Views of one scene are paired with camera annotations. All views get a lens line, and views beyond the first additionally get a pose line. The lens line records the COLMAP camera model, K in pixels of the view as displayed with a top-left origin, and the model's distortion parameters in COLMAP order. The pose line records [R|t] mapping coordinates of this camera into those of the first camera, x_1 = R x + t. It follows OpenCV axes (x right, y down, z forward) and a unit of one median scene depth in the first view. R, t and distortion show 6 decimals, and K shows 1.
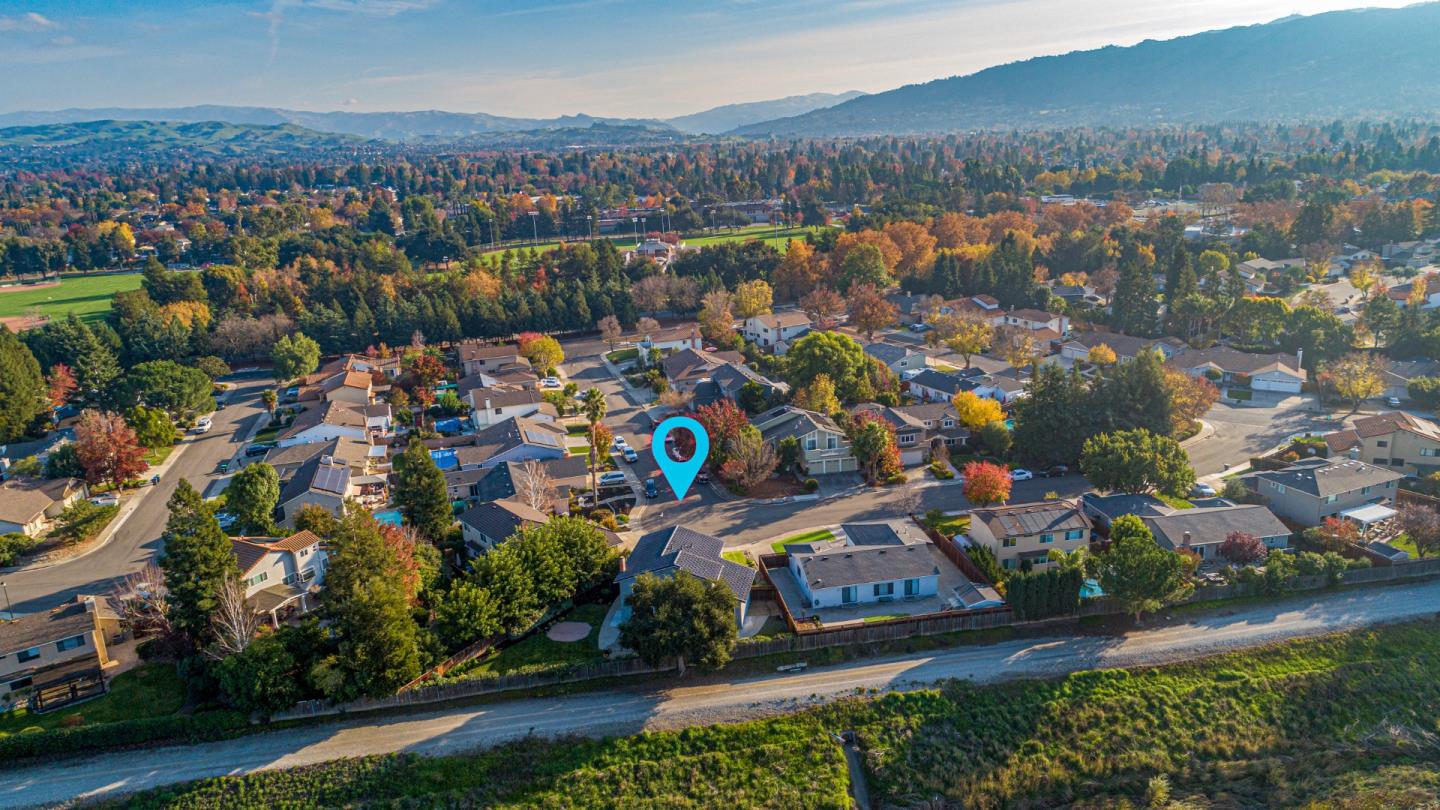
lens RADIAL K [[958.9, 0, 719.2], [0, 958.9, 404.6], [0, 0, 1]] dist [0.040190, 0.003095]
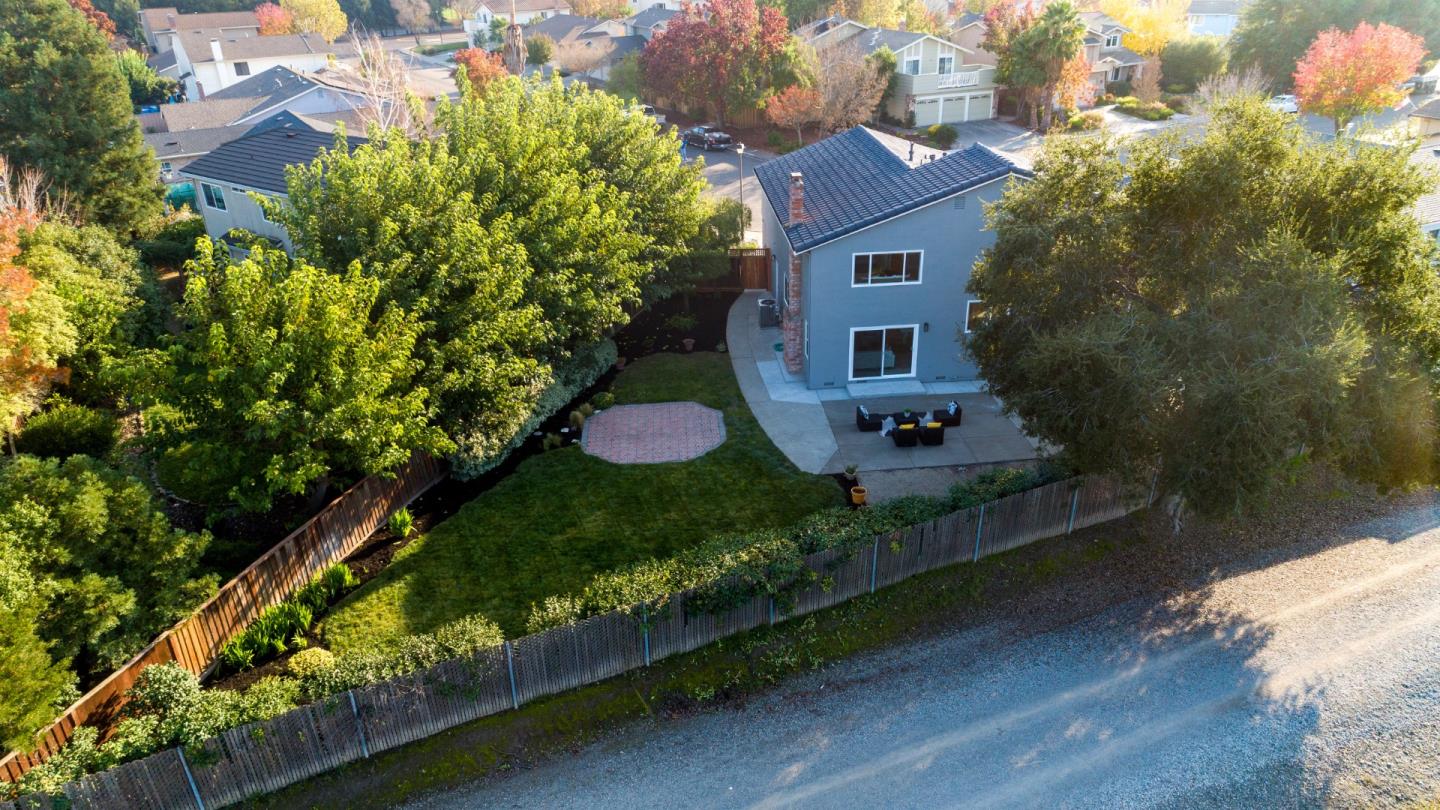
lens RADIAL K [[958.9, 0, 721.5], [0, 958.9, 403.4], [0, 0, 1]] dist [0.040190, 0.003095]
pose [[0.968604, -0.094895, 0.229786, -0.212485], [0.055422, 0.983446, 0.172517, 0.186623], [-0.242353, -0.154365, 0.957829, 0.749998]]
